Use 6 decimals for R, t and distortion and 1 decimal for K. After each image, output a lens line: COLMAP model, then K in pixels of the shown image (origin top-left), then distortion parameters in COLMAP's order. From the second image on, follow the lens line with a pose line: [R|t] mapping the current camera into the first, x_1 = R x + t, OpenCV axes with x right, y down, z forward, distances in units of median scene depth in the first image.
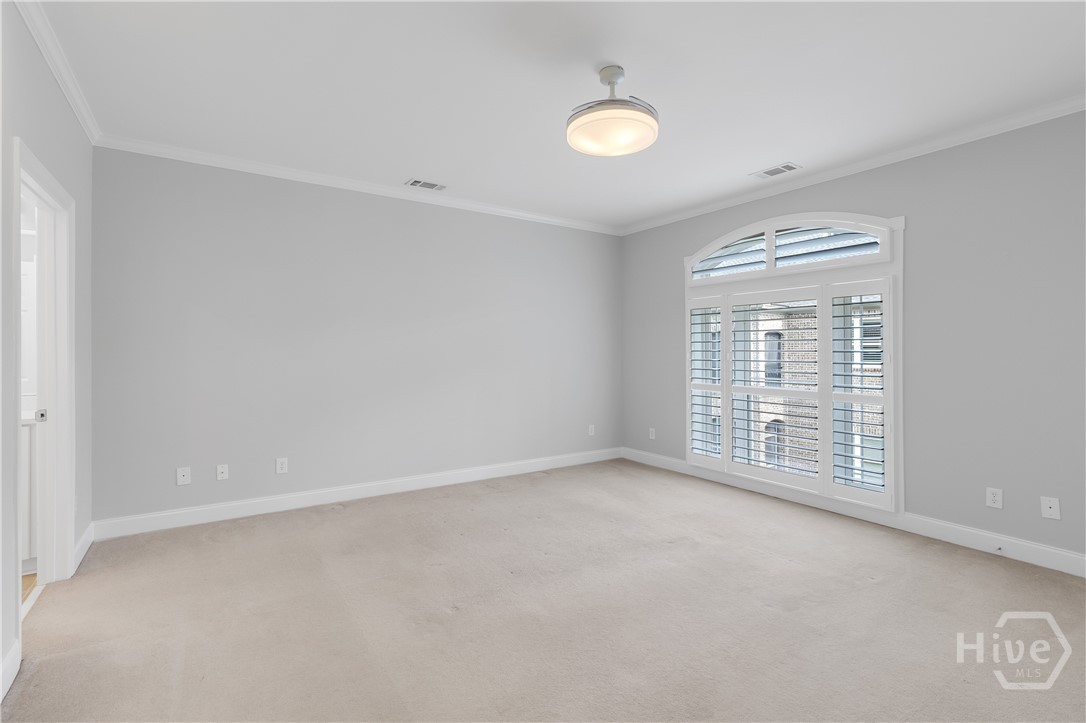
lens RADIAL K [[504.6, 0, 540.9], [0, 504.6, 346.8], [0, 0, 1]] dist [0.002906, 0.000967]
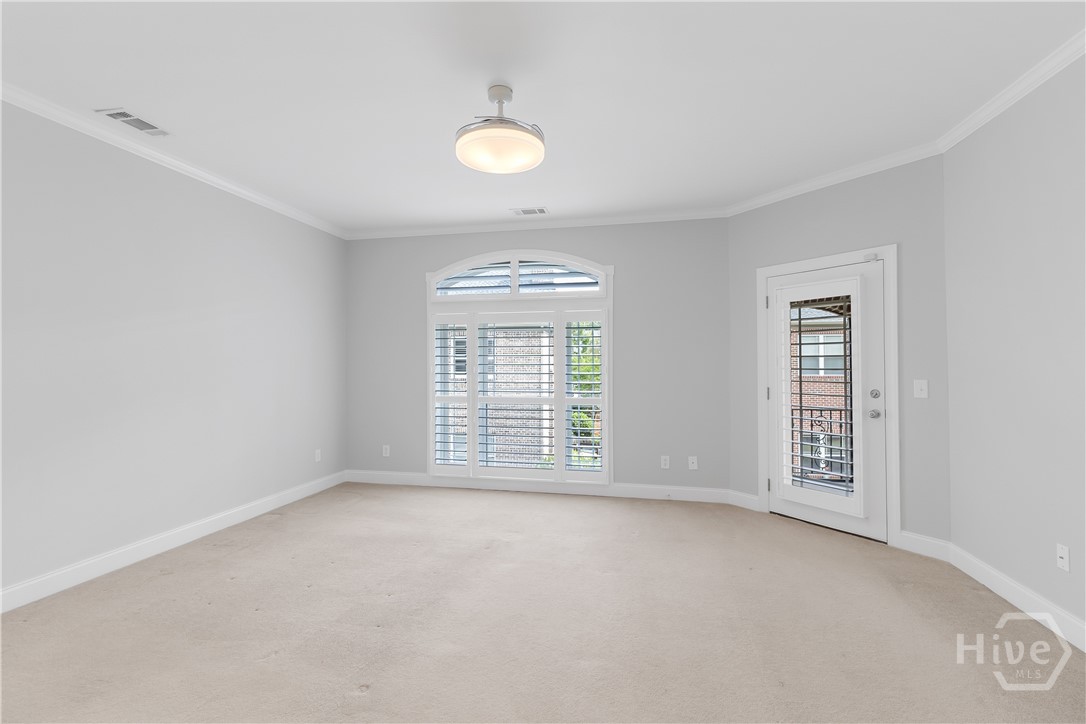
lens RADIAL K [[504.6, 0, 539.2], [0, 504.6, 357.4], [0, 0, 1]] dist [0.002906, 0.000967]
pose [[0.722882, 0.006318, 0.690942, -0.298820], [-0.003300, 0.999978, -0.005691, -0.001919], [-0.690963, 0.001834, 0.722888, 0.127135]]
